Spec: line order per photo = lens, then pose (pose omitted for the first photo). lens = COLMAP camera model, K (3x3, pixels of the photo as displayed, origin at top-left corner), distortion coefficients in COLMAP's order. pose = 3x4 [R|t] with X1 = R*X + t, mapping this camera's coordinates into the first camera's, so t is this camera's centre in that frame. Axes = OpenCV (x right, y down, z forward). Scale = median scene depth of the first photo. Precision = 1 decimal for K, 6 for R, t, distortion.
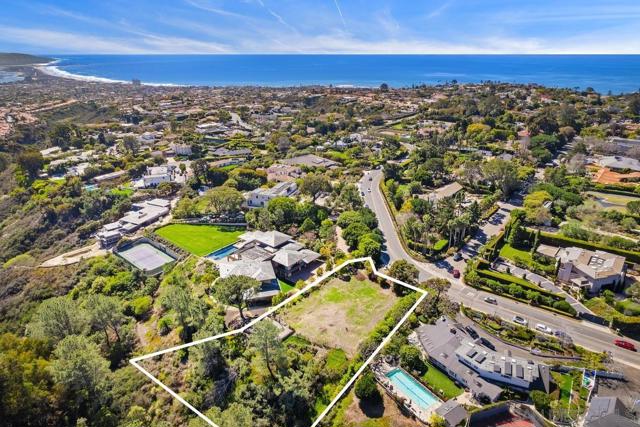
lens RADIAL K [[412.1, 0, 320.0], [0, 412.1, 213.5], [0, 0, 1]] dist [-0.045779, 0.001561]
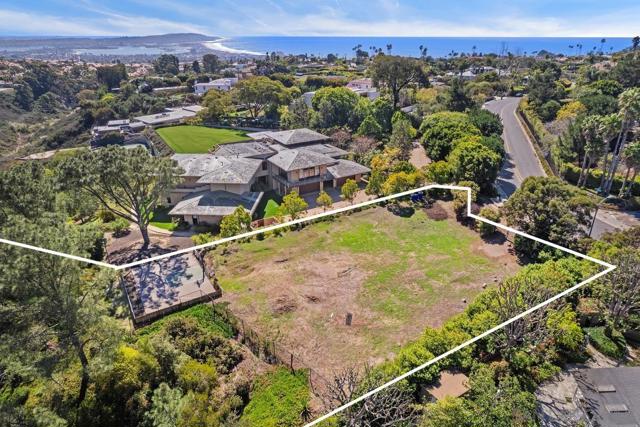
lens RADIAL K [[412.1, 0, 320.0], [0, 412.1, 213.5], [0, 0, 1]] dist [-0.045779, 0.001561]
pose [[0.945601, 0.142971, -0.292230, 0.115496], [-0.133122, 0.989659, 0.053423, 0.158312], [0.296846, -0.011614, 0.954855, 0.586931]]
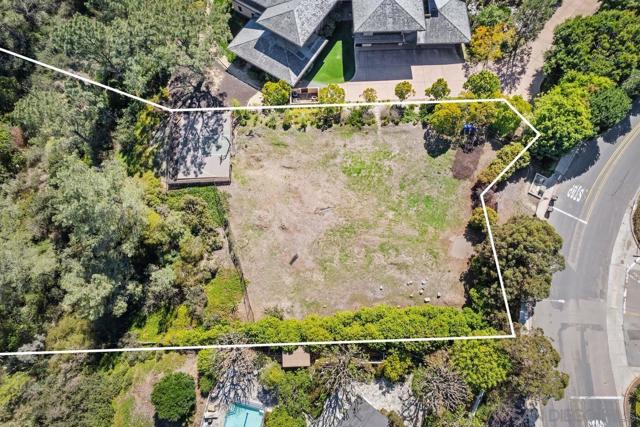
lens RADIAL K [[412.1, 0, 320.0], [0, 412.1, 213.5], [0, 0, 1]] dist [-0.045779, 0.001561]
pose [[0.664968, 0.723925, -0.183709, 0.119166], [-0.272188, 0.463950, 0.843009, -0.137248], [0.695507, -0.510571, 0.505556, 0.713062]]
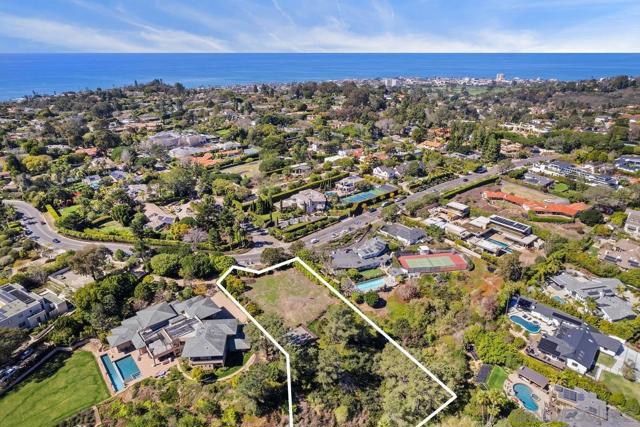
lens RADIAL K [[412.1, 0, 320.0], [0, 412.1, 213.5], [0, 0, 1]] dist [-0.045779, 0.001561]
pose [[0.178607, -0.373503, 0.910272, -0.928002], [0.382692, 0.878673, 0.285448, -0.296023], [-0.906447, 0.297370, 0.299874, 0.433562]]
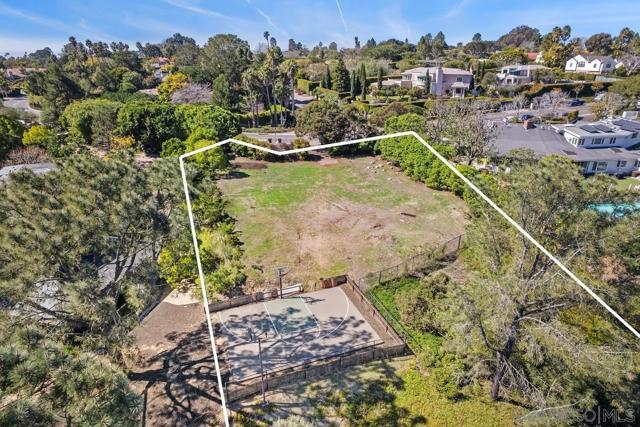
lens RADIAL K [[412.1, 0, 320.0], [0, 412.1, 213.5], [0, 0, 1]] dist [-0.045779, 0.001561]
pose [[0.483400, -0.319665, 0.814947, -0.265507], [0.342928, 0.925689, 0.159690, 0.166199], [-0.805435, 0.202274, 0.557100, 0.748844]]
